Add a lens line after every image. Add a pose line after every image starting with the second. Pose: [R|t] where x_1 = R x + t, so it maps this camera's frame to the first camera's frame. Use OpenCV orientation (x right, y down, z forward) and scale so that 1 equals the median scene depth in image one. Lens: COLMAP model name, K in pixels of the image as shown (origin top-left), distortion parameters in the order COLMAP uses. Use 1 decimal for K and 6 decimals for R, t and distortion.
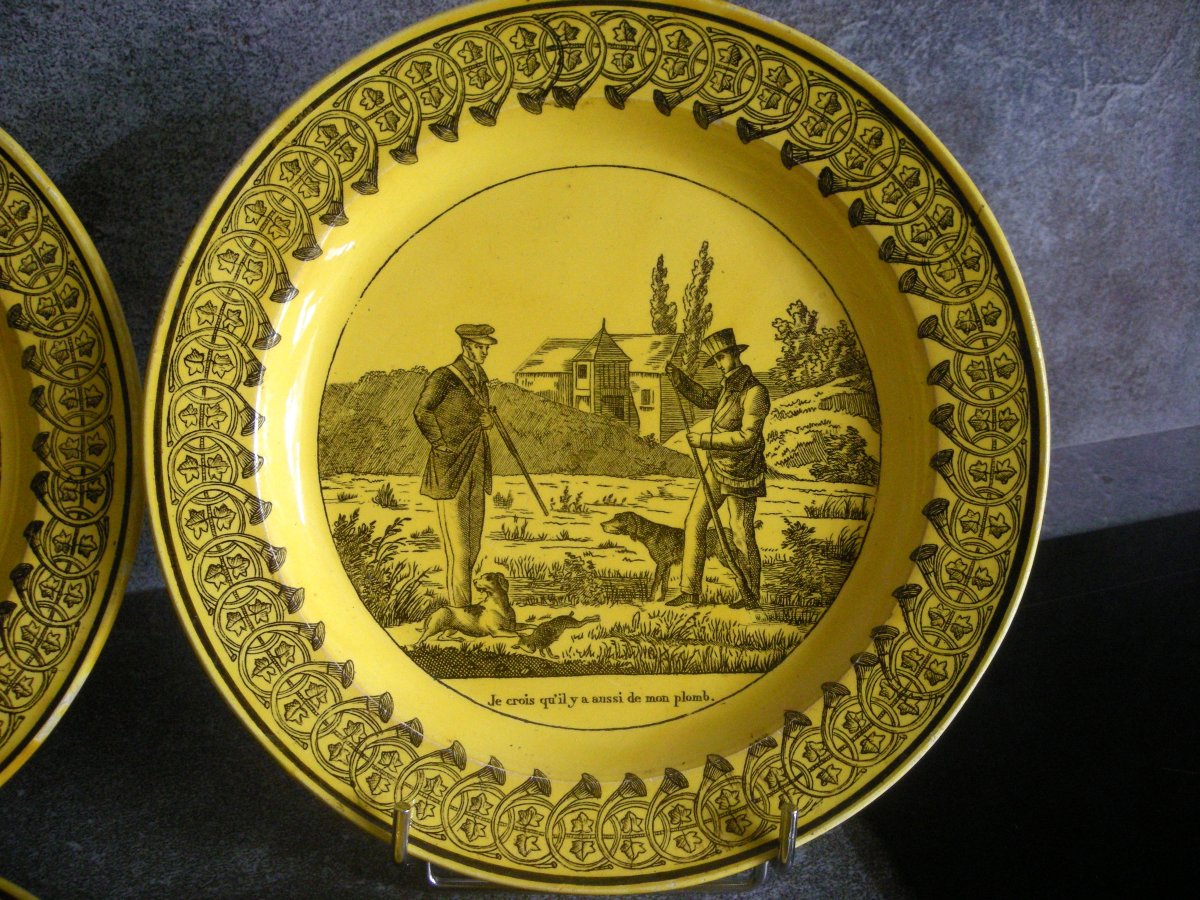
lens RADIAL K [[1233.5, 0, 601.3], [0, 1233.5, 455.4], [0, 0, 1]] dist [-0.189746, 0.121853]
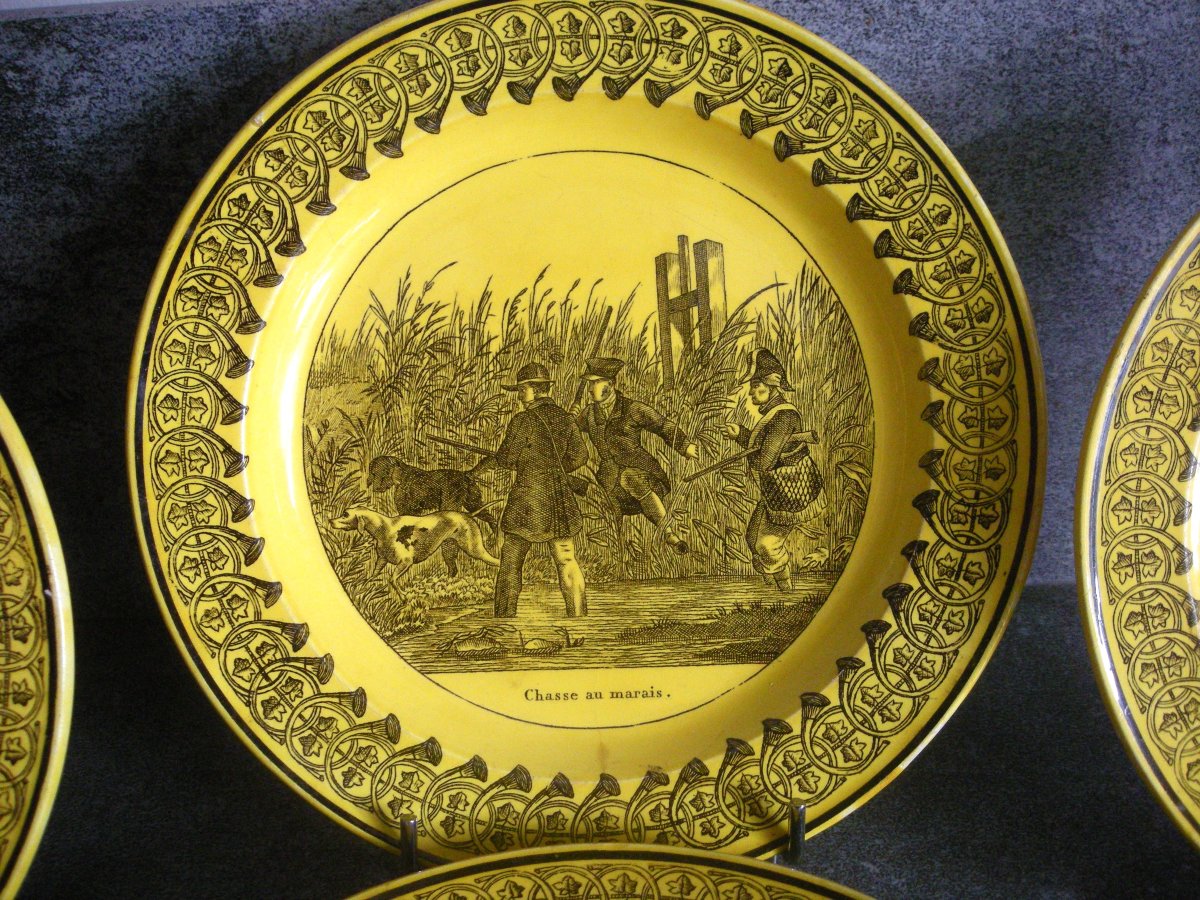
lens RADIAL K [[1233.5, 0, 601.3], [0, 1233.5, 455.4], [0, 0, 1]] dist [-0.189746, 0.121853]
pose [[0.967897, 0.109622, -0.226184, -0.514525], [-0.101944, 0.993754, 0.045388, -0.031712], [0.229746, -0.020873, 0.973027, -0.012085]]
